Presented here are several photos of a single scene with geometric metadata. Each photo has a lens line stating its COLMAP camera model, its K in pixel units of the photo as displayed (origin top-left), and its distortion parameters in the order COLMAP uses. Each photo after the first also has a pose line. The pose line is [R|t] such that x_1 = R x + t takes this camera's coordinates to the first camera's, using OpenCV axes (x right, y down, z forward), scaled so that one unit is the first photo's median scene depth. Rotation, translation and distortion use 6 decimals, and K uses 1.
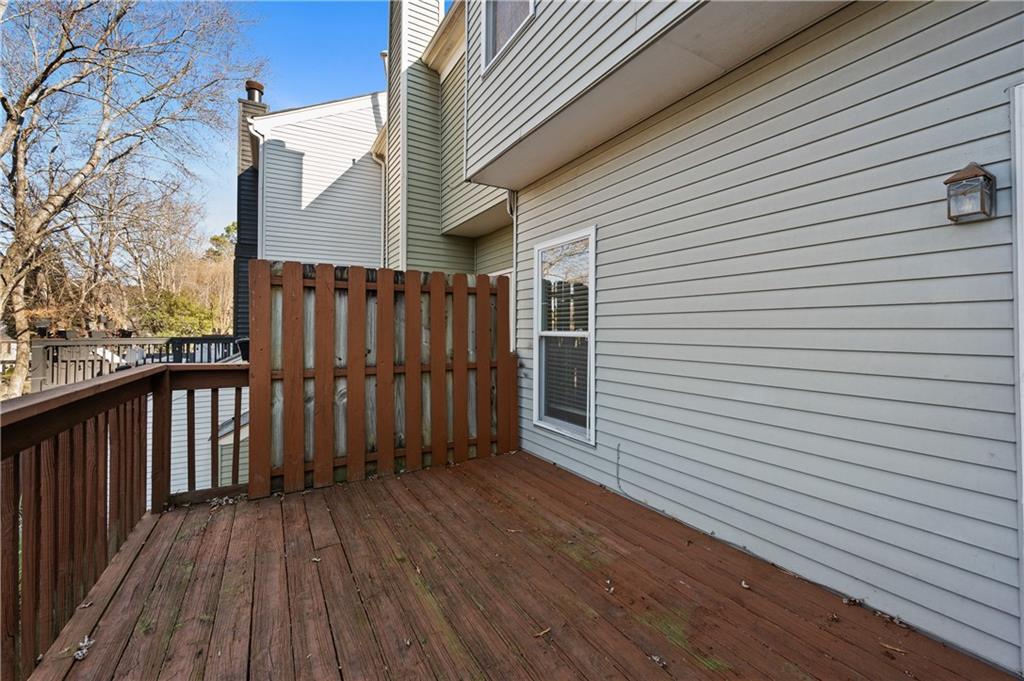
lens RADIAL K [[418.0, 0, 504.8], [0, 418.0, 324.9], [0, 0, 1]] dist [-0.000899, 0.000126]
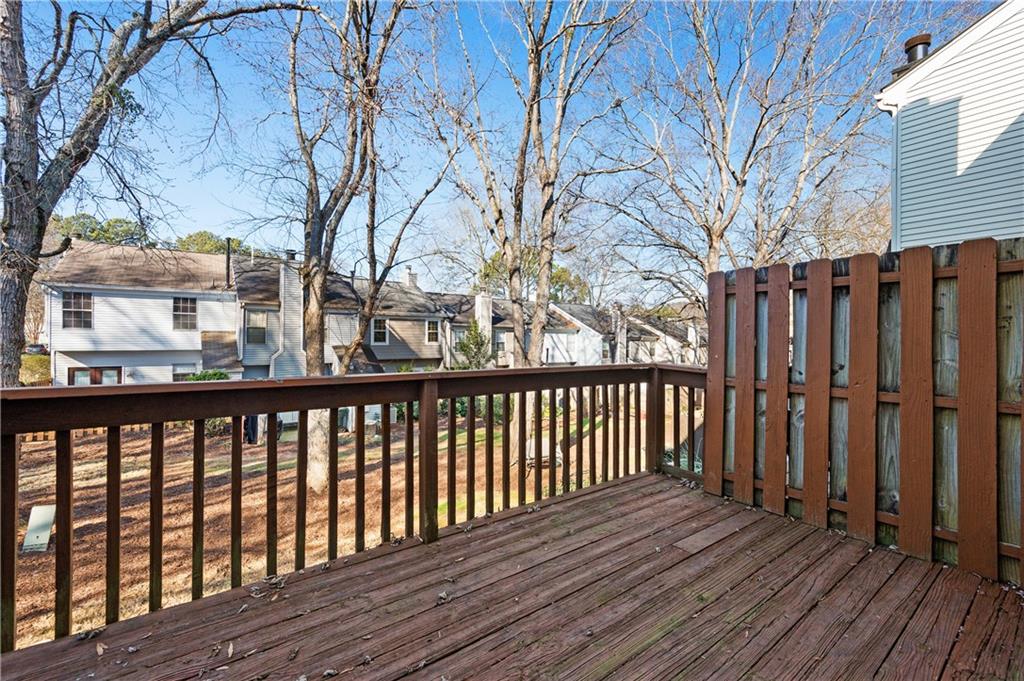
lens RADIAL K [[418.0, 0, 512.4], [0, 418.0, 337.7], [0, 0, 1]] dist [-0.000899, 0.000126]
pose [[0.109264, 0.007093, -0.993988, 0.410128], [0.004526, 0.999961, 0.007633, 0.000987], [0.994003, -0.005333, 0.109227, 0.357594]]
